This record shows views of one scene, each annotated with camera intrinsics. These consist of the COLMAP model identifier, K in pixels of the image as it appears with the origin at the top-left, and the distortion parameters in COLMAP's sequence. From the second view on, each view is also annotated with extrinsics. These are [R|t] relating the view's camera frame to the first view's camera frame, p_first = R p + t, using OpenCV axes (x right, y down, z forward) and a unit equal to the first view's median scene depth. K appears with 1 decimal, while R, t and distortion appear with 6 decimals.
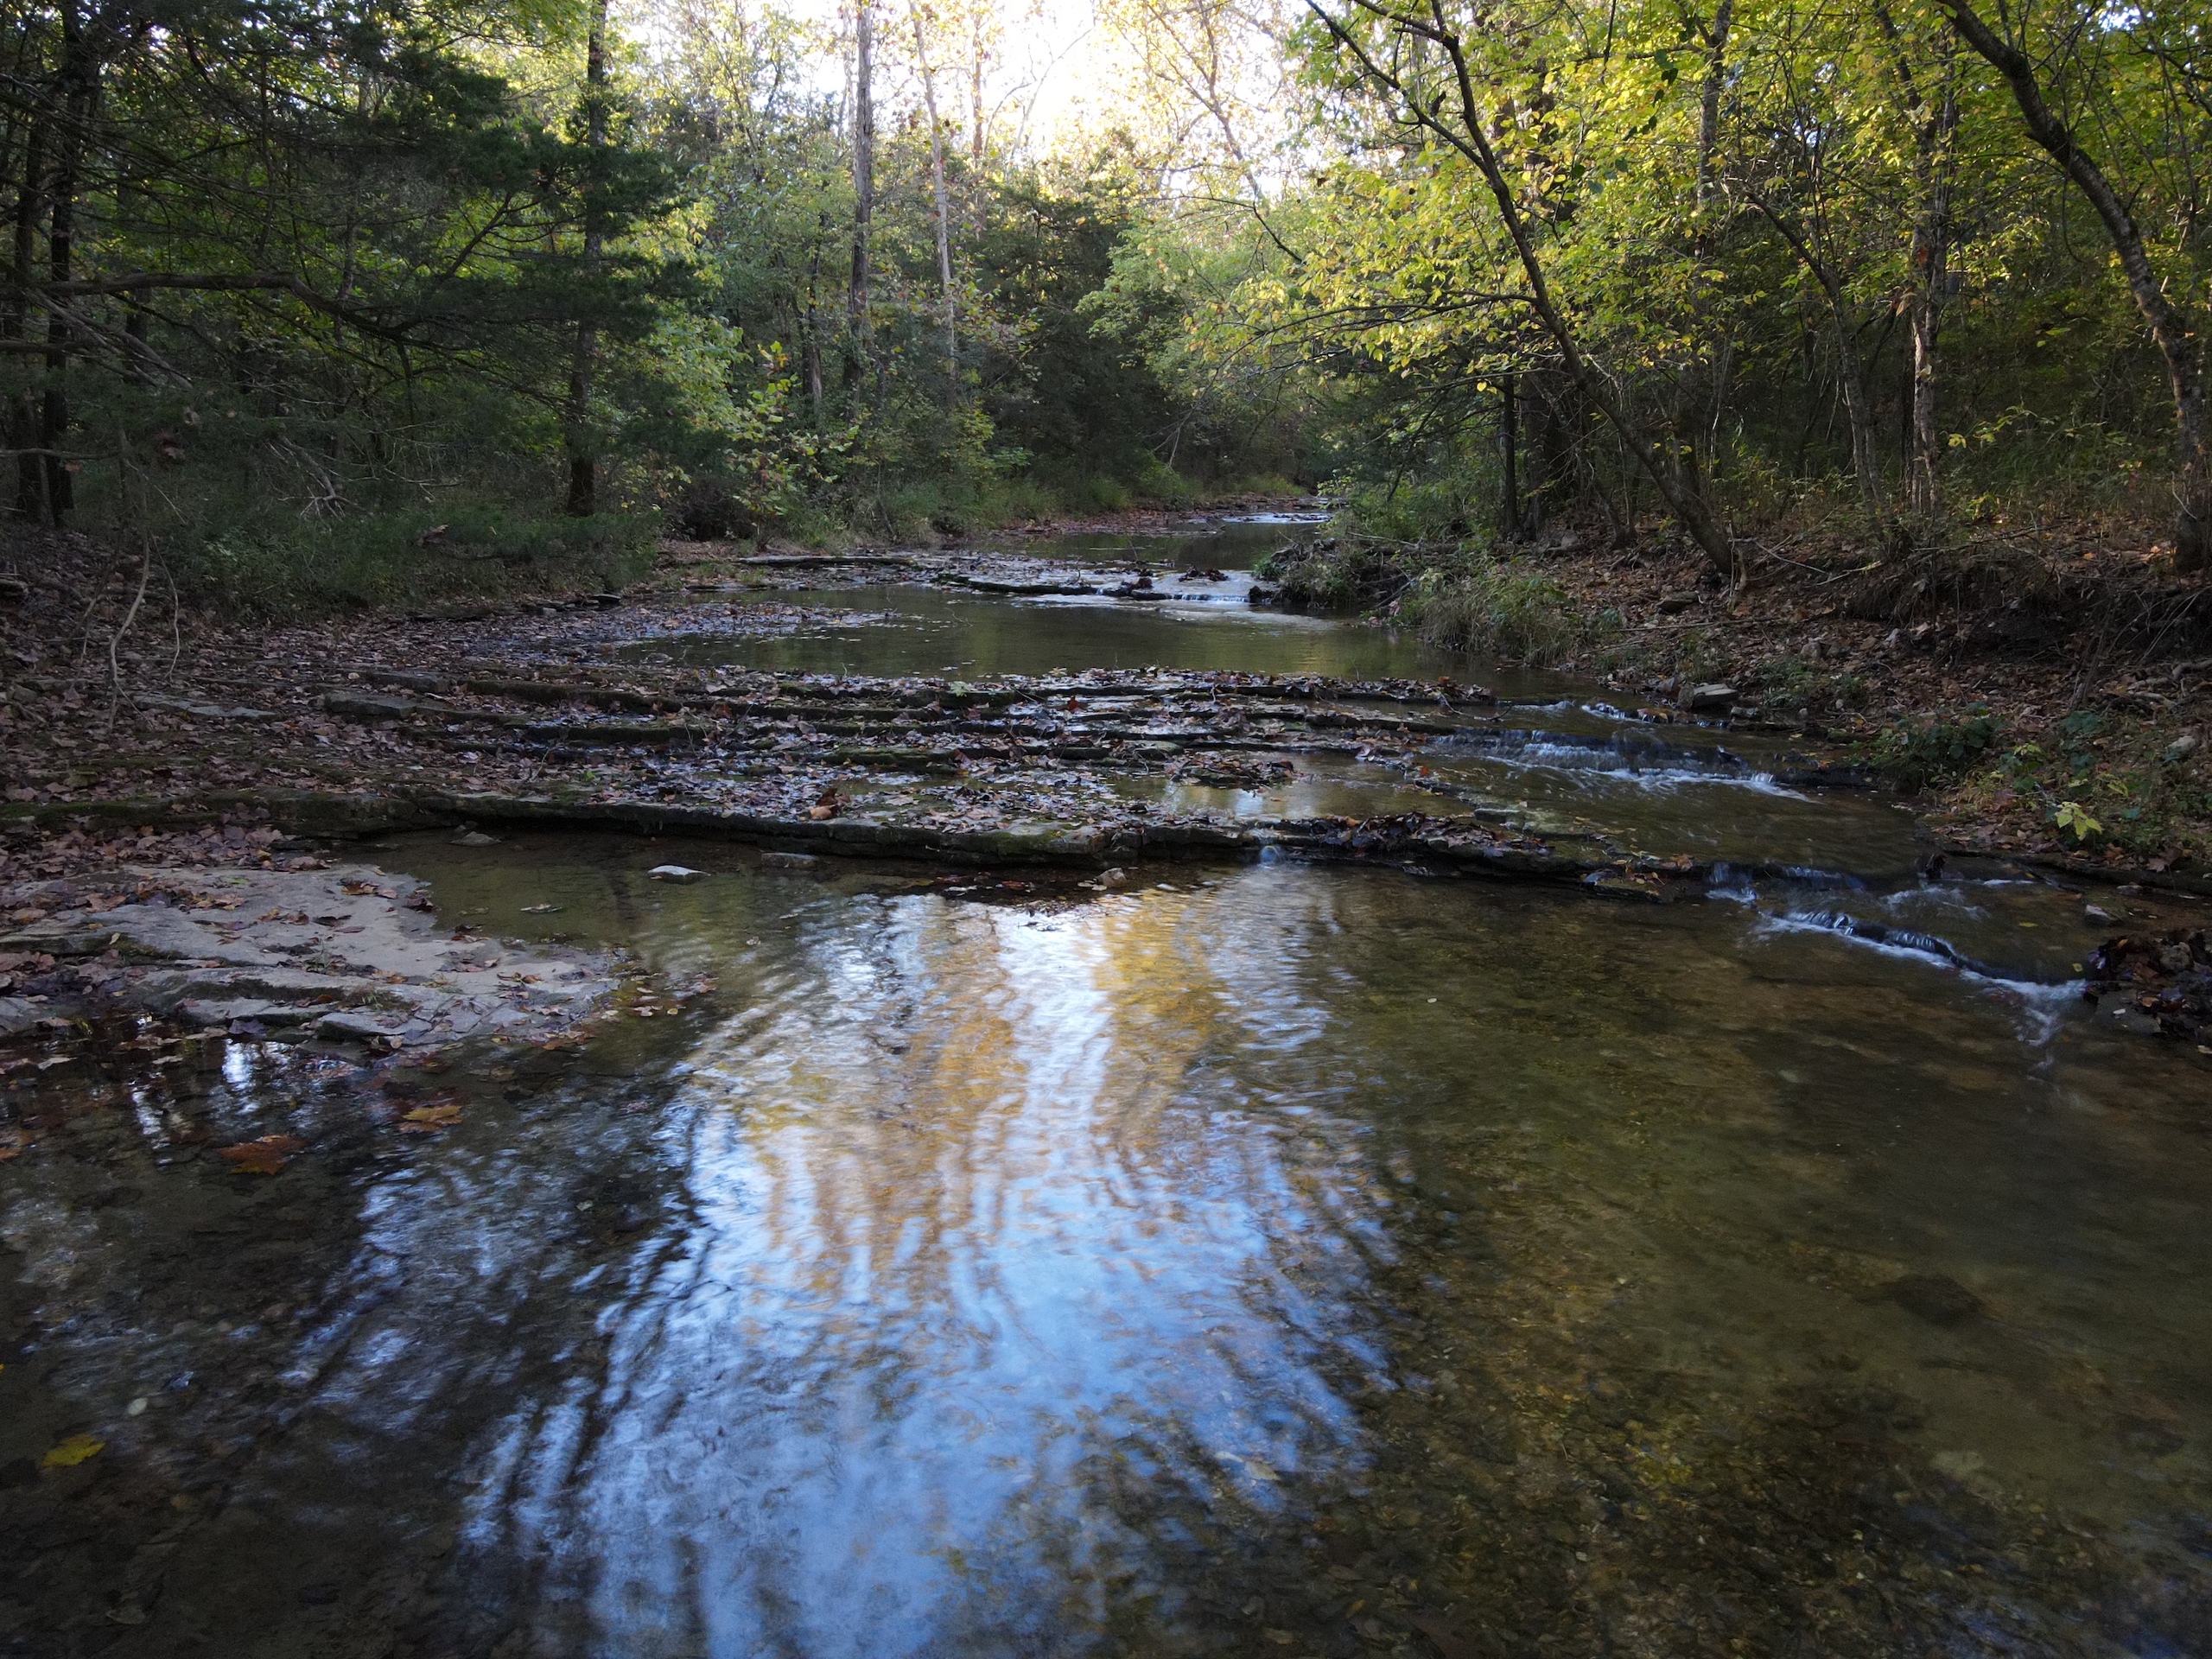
lens RADIAL K [[1625.6, 0, 1098.4], [0, 1625.6, 829.8], [0, 0, 1]] dist [0.013507, 0.011625]
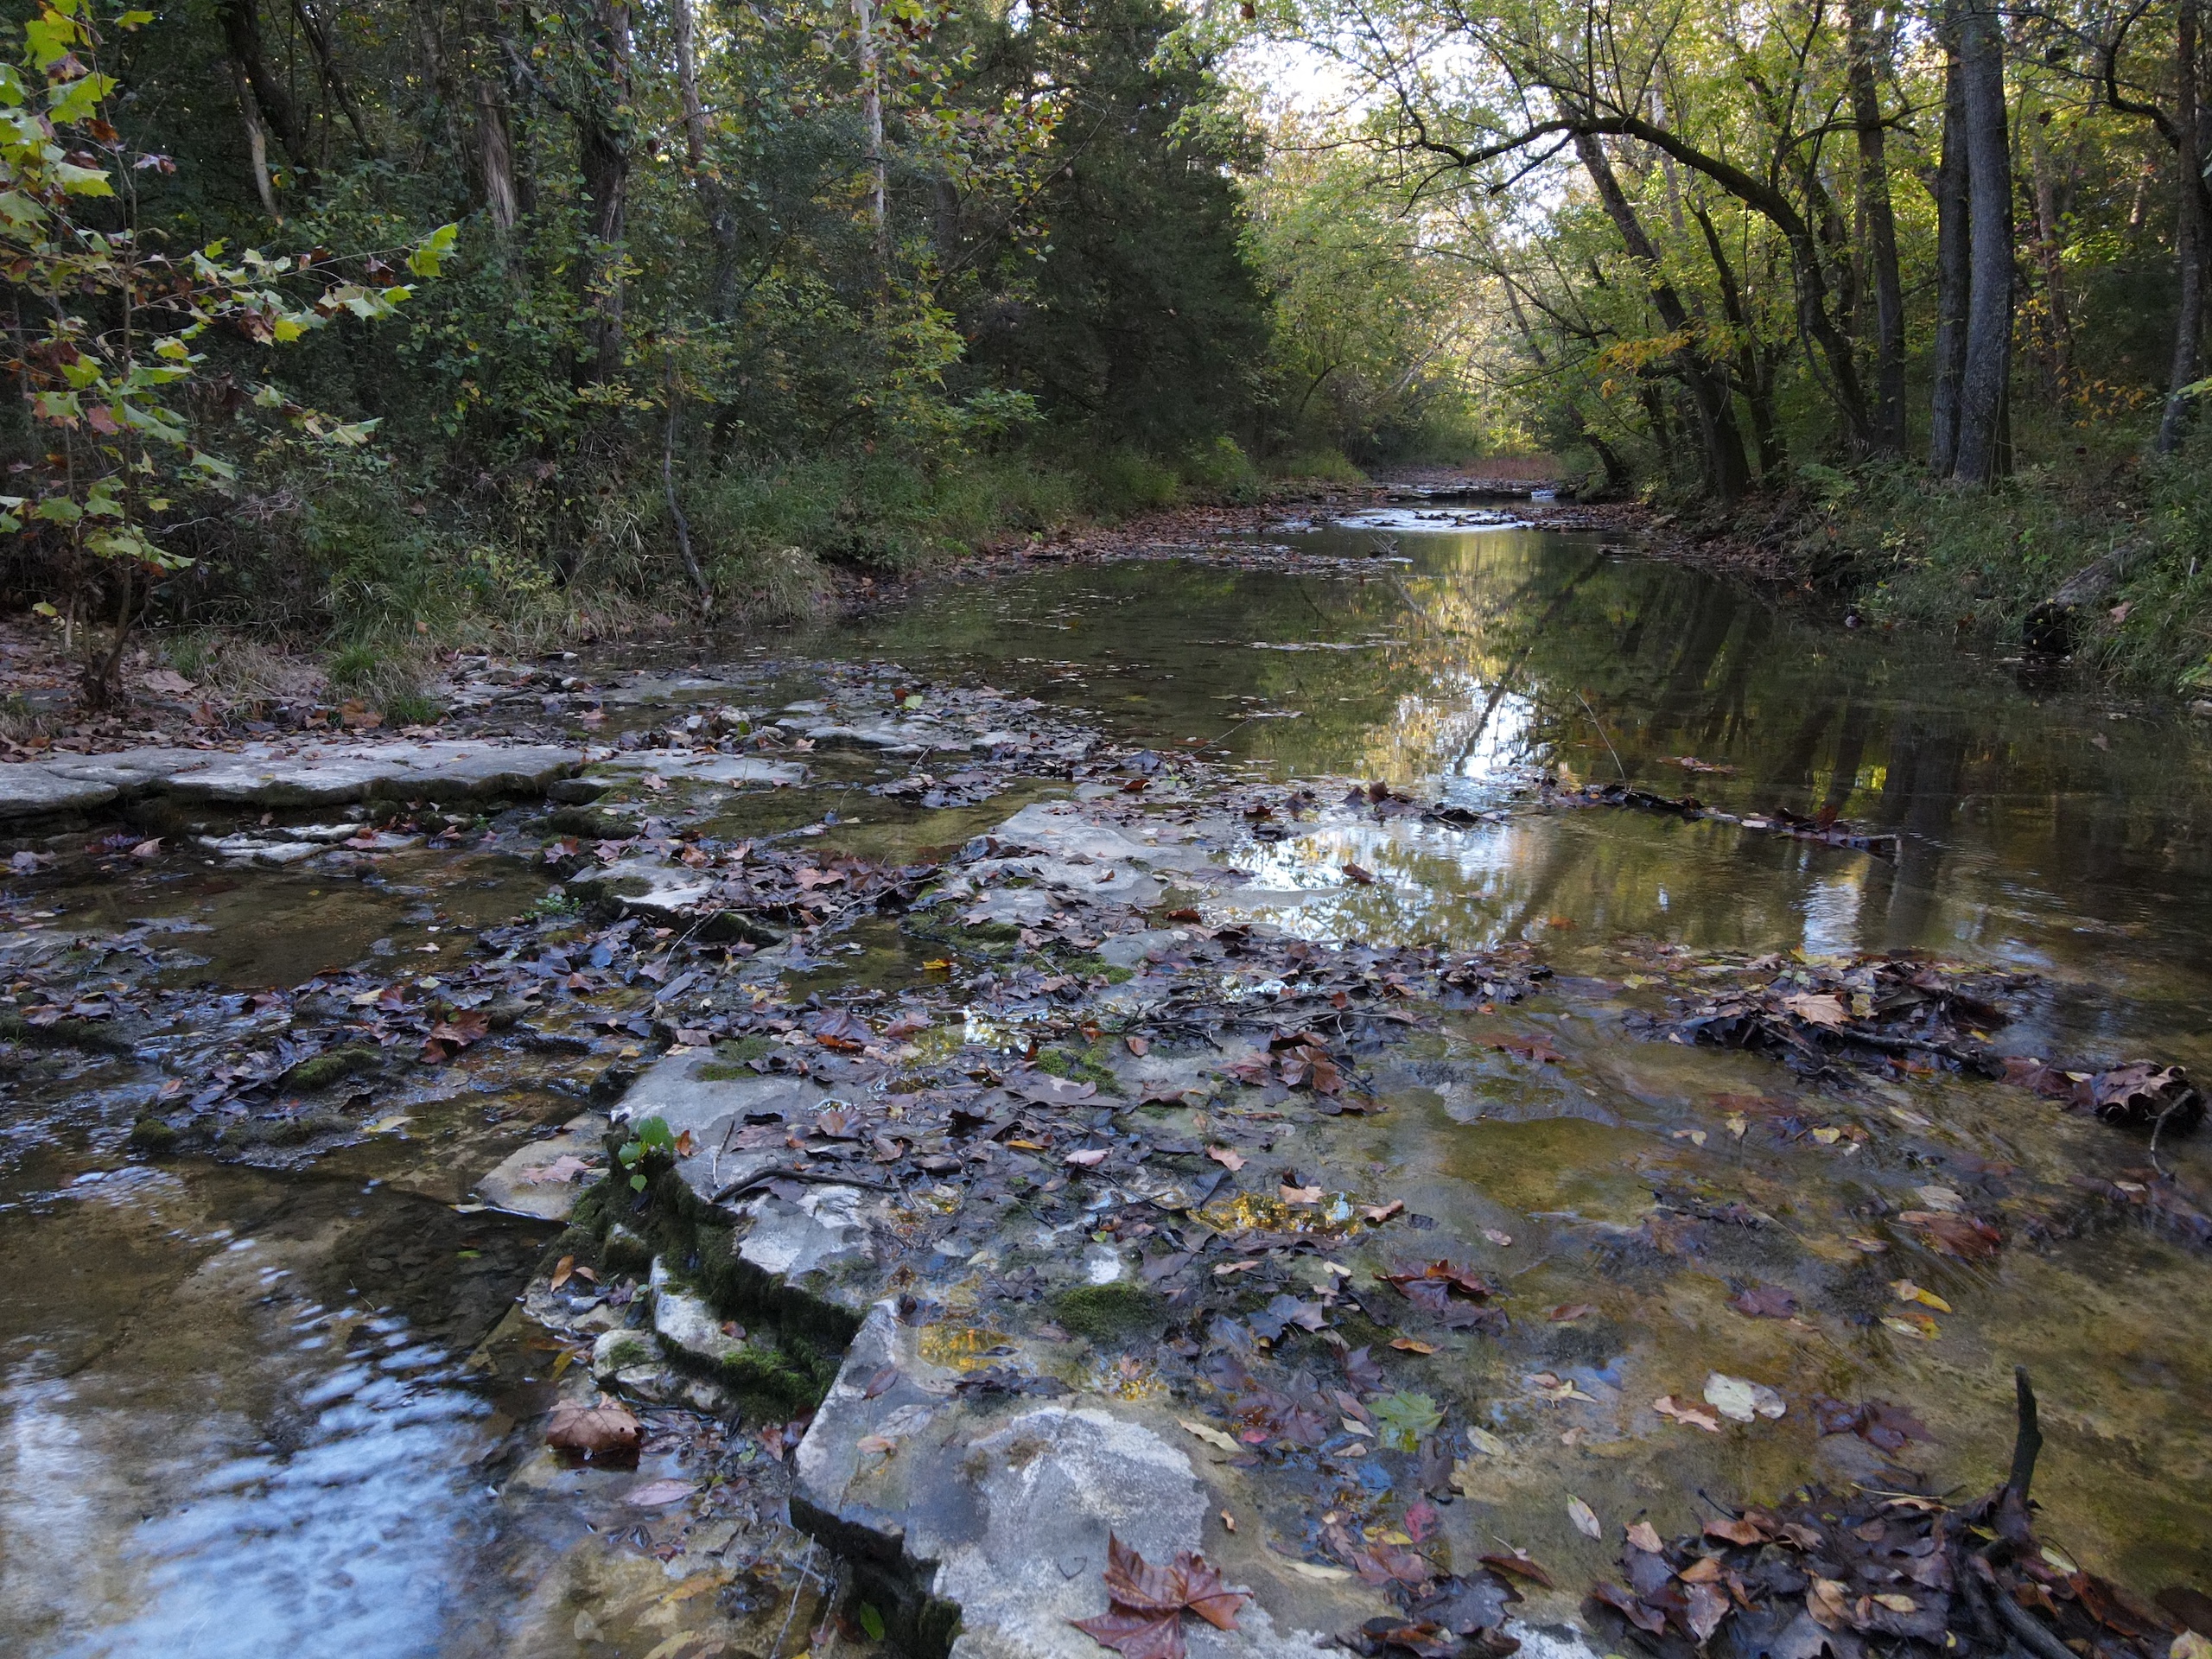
lens RADIAL K [[1642.7, 0, 1103.9], [0, 1642.7, 821.0], [0, 0, 1]] dist [-0.007489, 0.049156]
pose [[0.999467, 0.001200, 0.032637, -0.053121], [-0.001351, 0.999988, 0.004609, -0.148885], [-0.032631, -0.004651, 0.999457, 0.703644]]
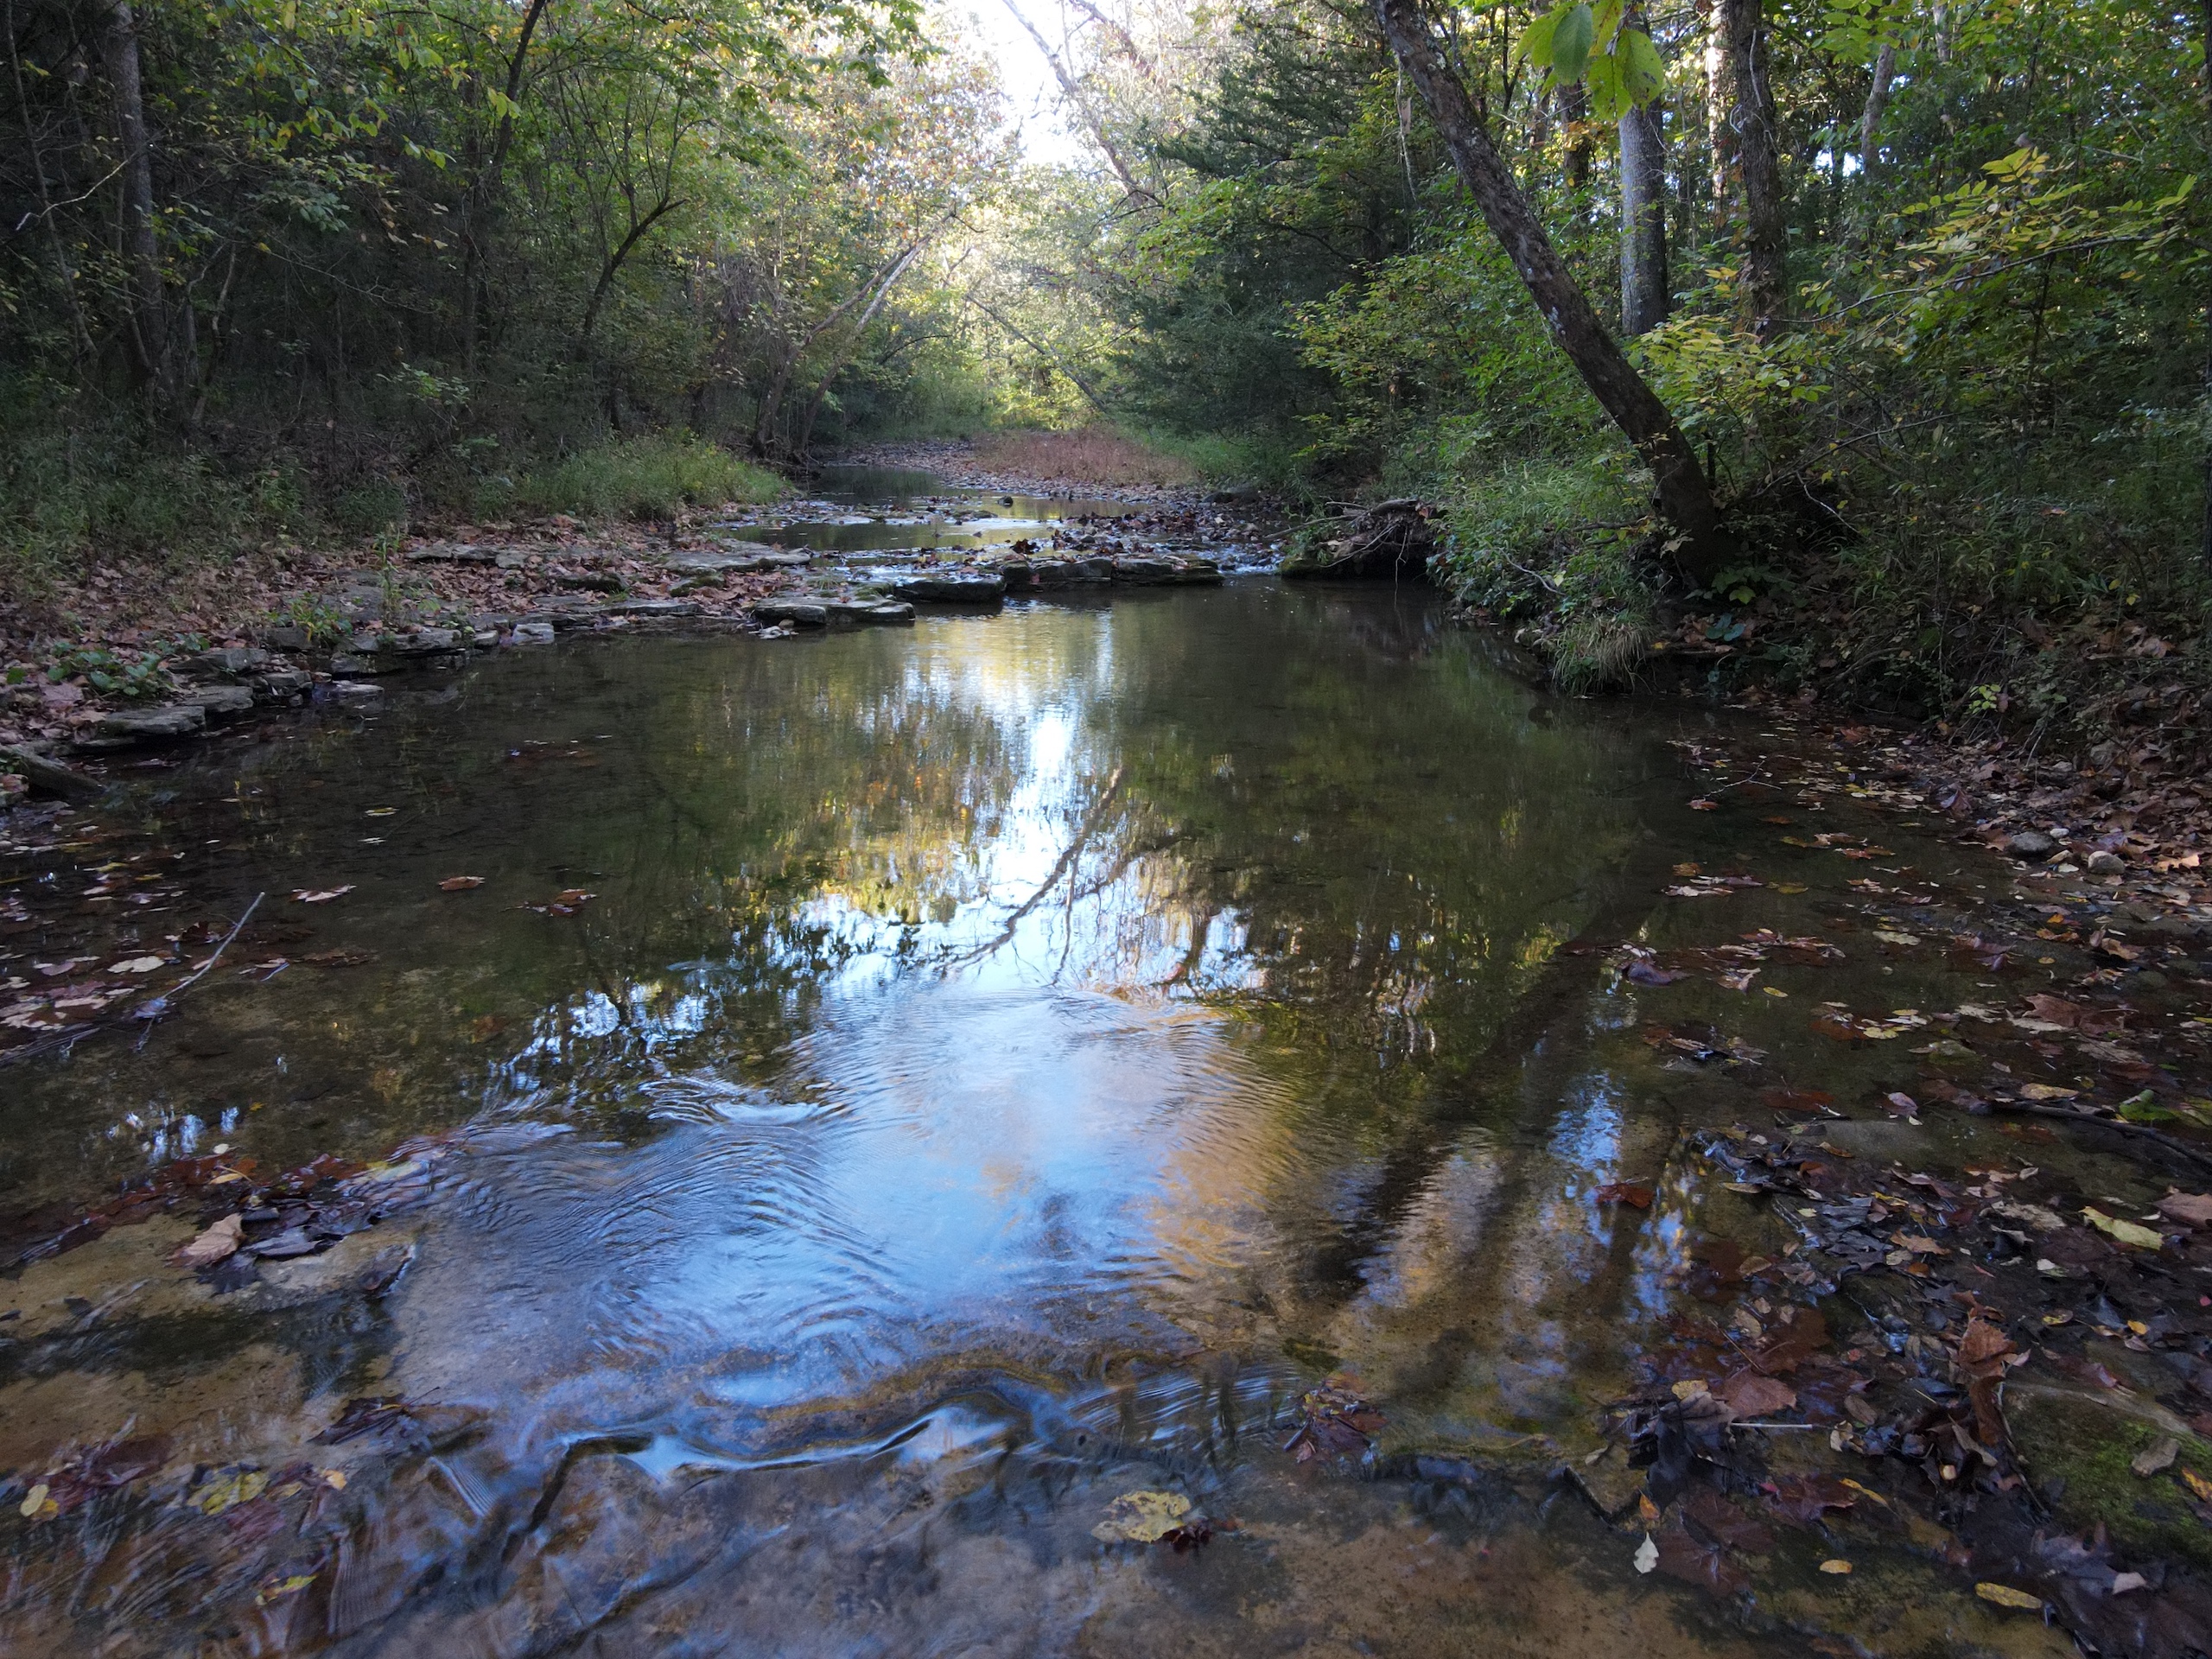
lens RADIAL K [[1625.6, 0, 1098.4], [0, 1625.6, 829.8], [0, 0, 1]] dist [0.013507, 0.011625]
pose [[0.947740, -0.072409, 0.310719, 0.228356], [0.062693, 0.997184, 0.041159, -0.417988], [-0.312824, -0.019528, 0.949610, 1.877938]]
